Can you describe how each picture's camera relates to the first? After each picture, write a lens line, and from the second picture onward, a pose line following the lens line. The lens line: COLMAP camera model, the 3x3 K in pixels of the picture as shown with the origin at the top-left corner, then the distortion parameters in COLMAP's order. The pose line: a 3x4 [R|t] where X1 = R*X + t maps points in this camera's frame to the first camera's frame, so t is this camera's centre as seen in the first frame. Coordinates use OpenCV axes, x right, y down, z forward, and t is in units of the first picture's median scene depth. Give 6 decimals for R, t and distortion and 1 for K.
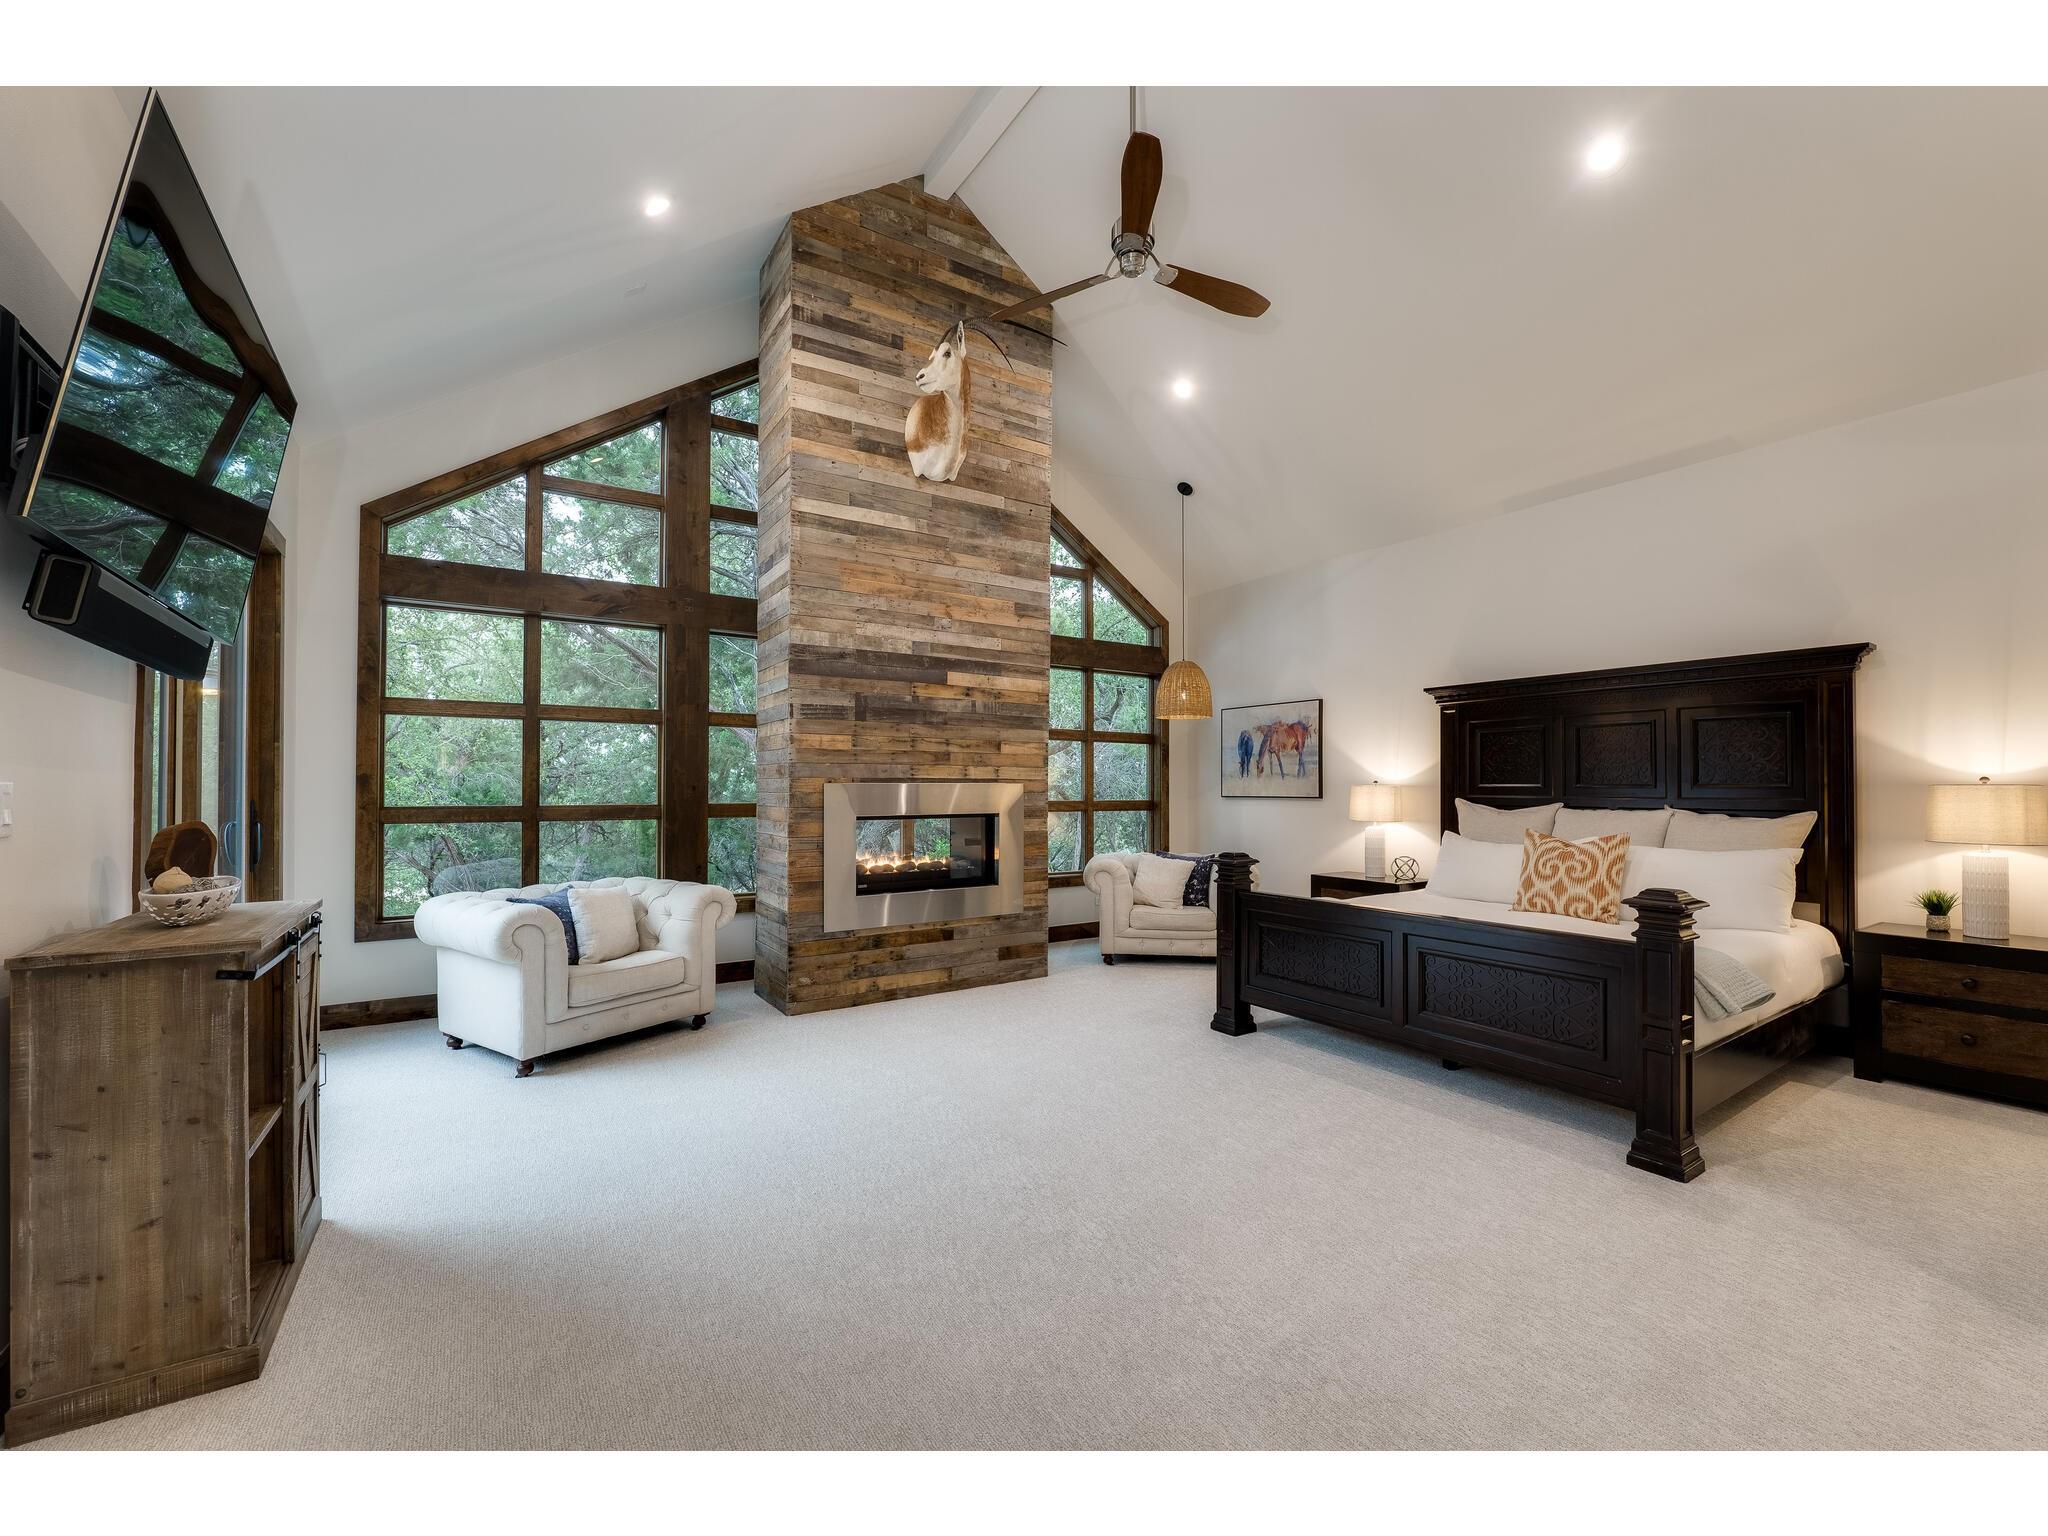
lens RADIAL K [[847.2, 0, 1018.8], [0, 847.2, 767.5], [0, 0, 1]] dist [-0.008751, 0.000240]
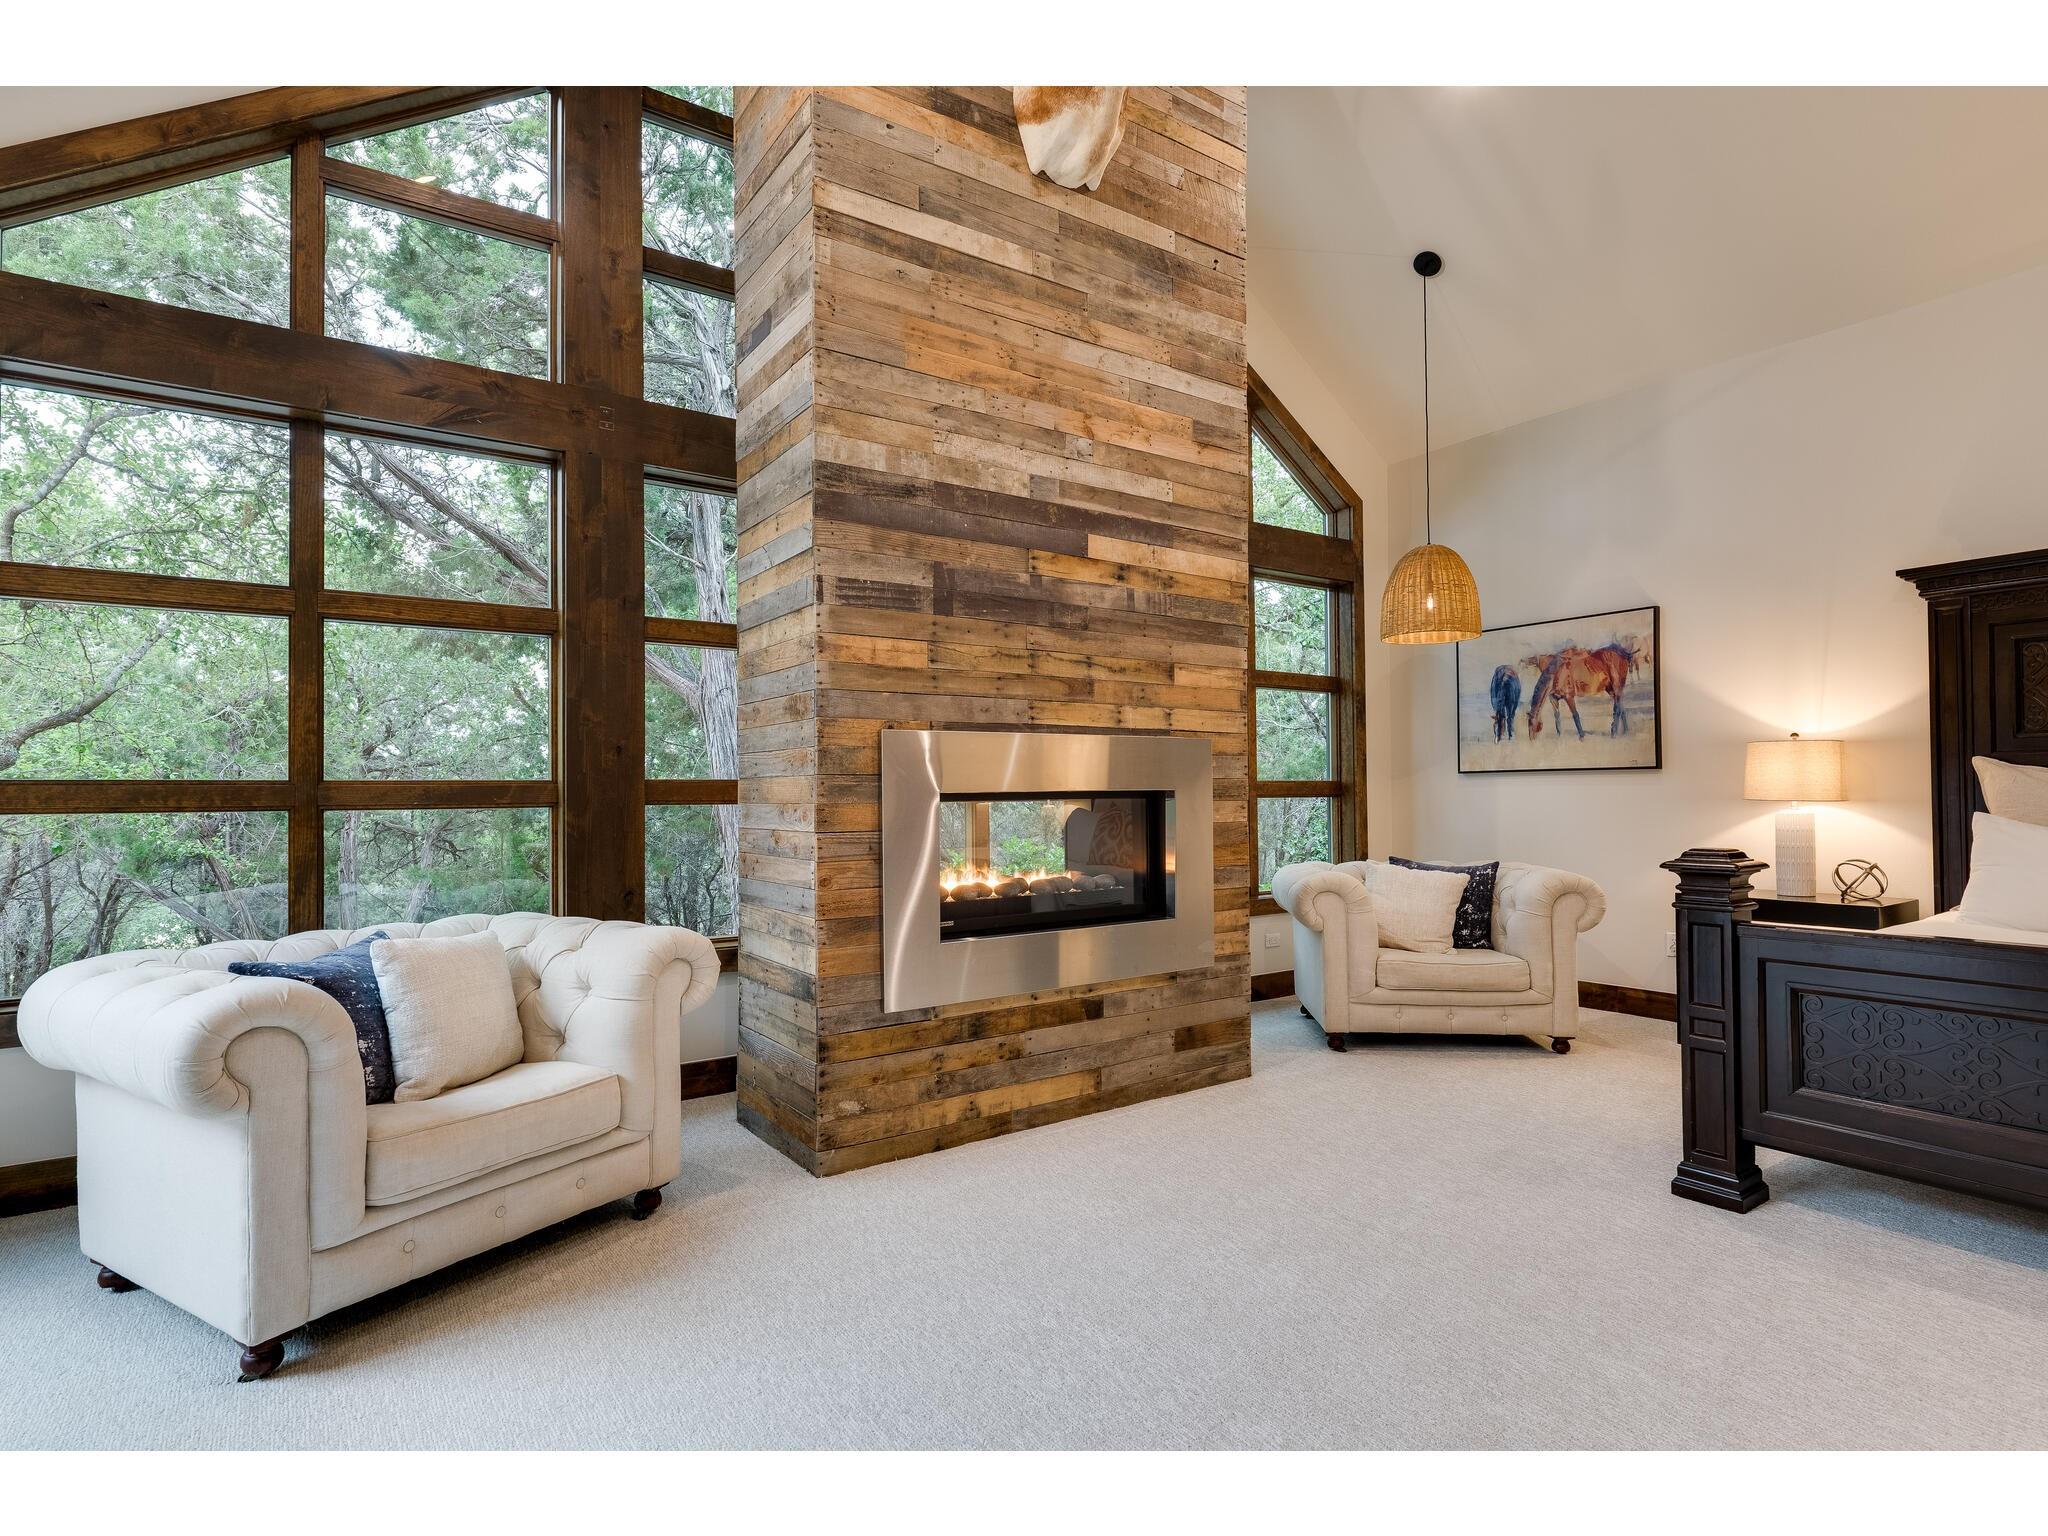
lens RADIAL K [[1039.2, 0, 1036.3], [0, 1039.2, 774.3], [0, 0, 1]] dist [0.004680, -0.001219]
pose [[0.998583, -0.006537, 0.052810, -0.157510], [0.006357, 0.999973, 0.003567, 0.041937], [-0.052832, -0.003226, 0.998598, 0.327936]]
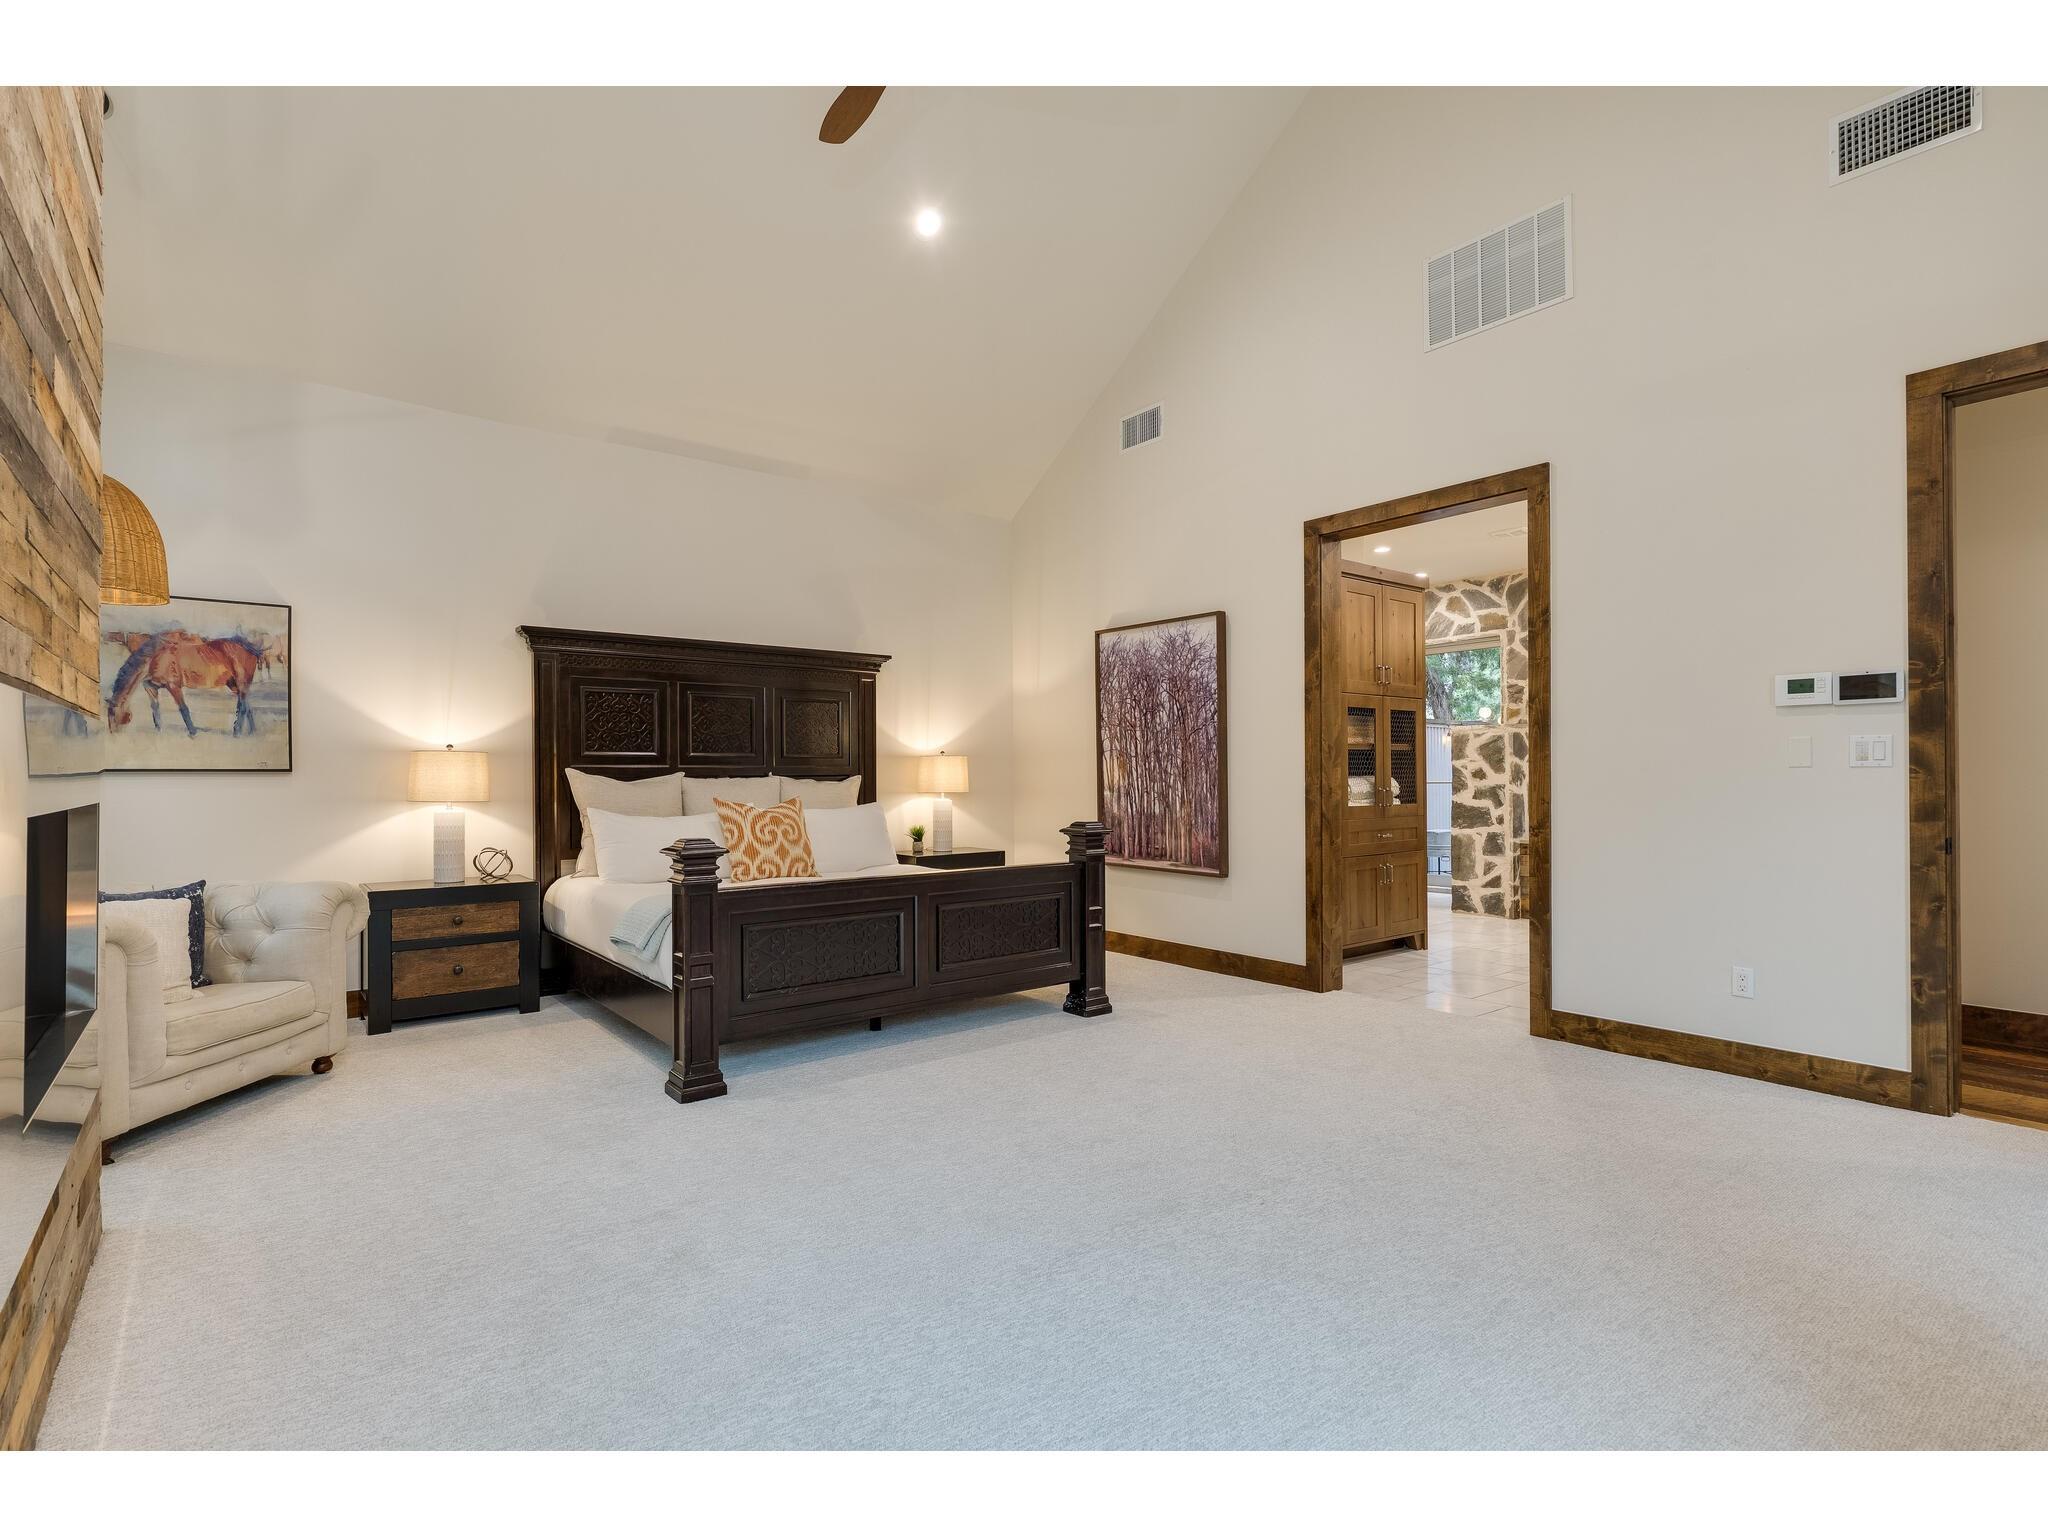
lens RADIAL K [[980.1, 0, 1023.2], [0, 980.1, 765.1], [0, 0, 1]] dist [-0.015812, 0.000276]
pose [[-0.112537, 0.016365, 0.993513, -0.460256], [-0.013866, 0.999741, -0.018038, 0.044169], [-0.993551, -0.015806, -0.112281, 0.672840]]
